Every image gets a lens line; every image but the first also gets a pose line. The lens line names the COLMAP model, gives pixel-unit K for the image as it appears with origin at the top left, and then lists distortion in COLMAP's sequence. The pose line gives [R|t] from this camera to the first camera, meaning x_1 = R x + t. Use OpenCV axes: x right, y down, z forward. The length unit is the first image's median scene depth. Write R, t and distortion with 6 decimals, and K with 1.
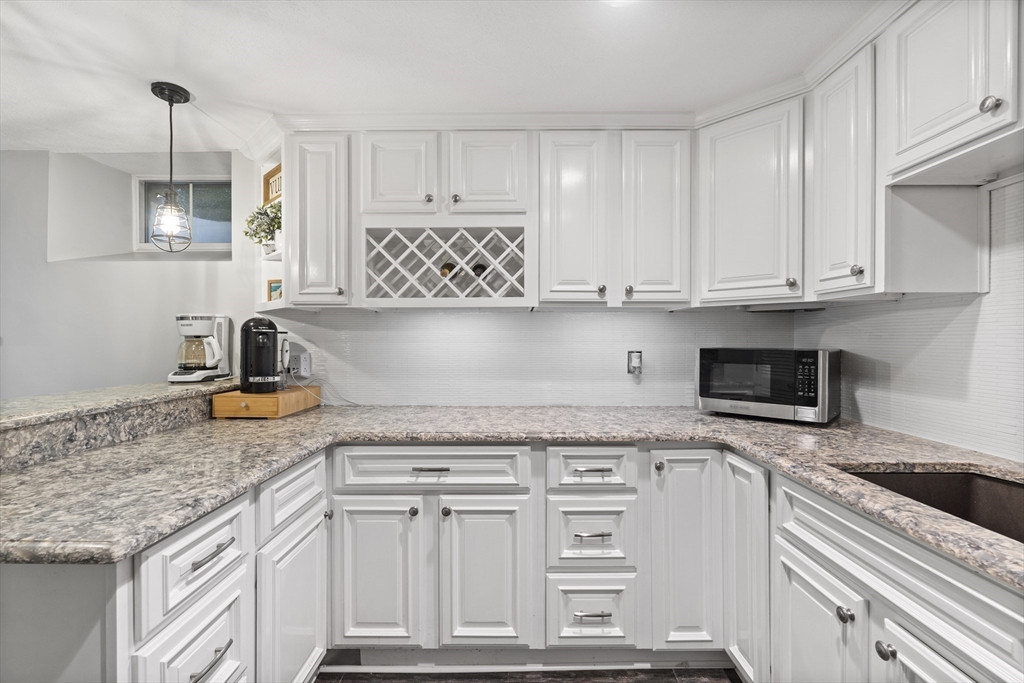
lens RADIAL K [[449.9, 0, 512.0], [0, 449.9, 341.5], [0, 0, 1]] dist [-0.003028, -0.000069]
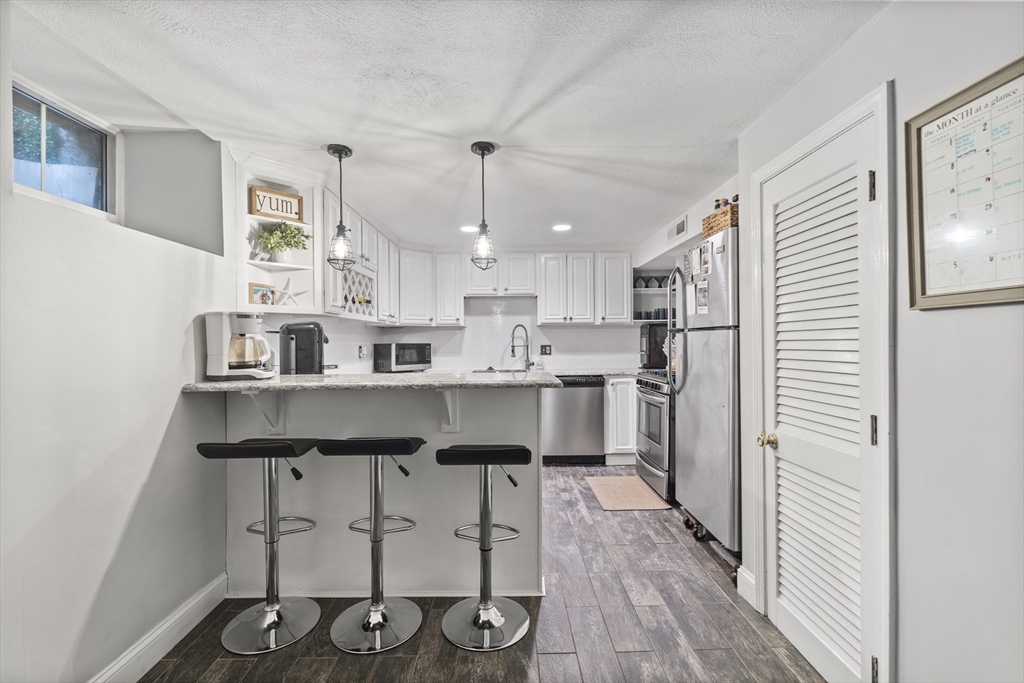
lens RADIAL K [[449.9, 0, 512.0], [0, 449.9, 341.5], [0, 0, 1]] dist [-0.003028, -0.000069]
pose [[-0.023558, -0.002285, 0.999720, -2.198280], [0.009748, 0.999949, 0.002515, 0.006783], [-0.999675, 0.009804, -0.023534, 0.558021]]
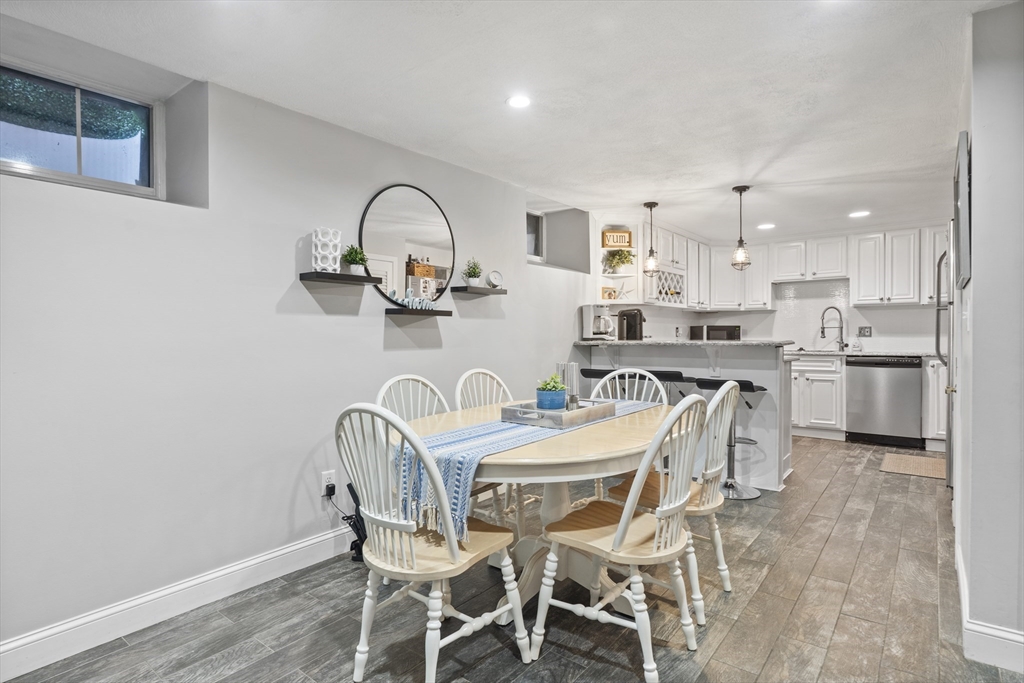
lens RADIAL K [[535.5, 0, 512.0], [0, 535.5, 341.5], [0, 0, 1]] dist [-0.002860, -0.000255]
pose [[0.614845, -0.014103, 0.788522, -3.411109], [0.008199, 0.999900, 0.011490, 0.078310], [-0.788605, -0.000600, 0.614899, -0.077647]]
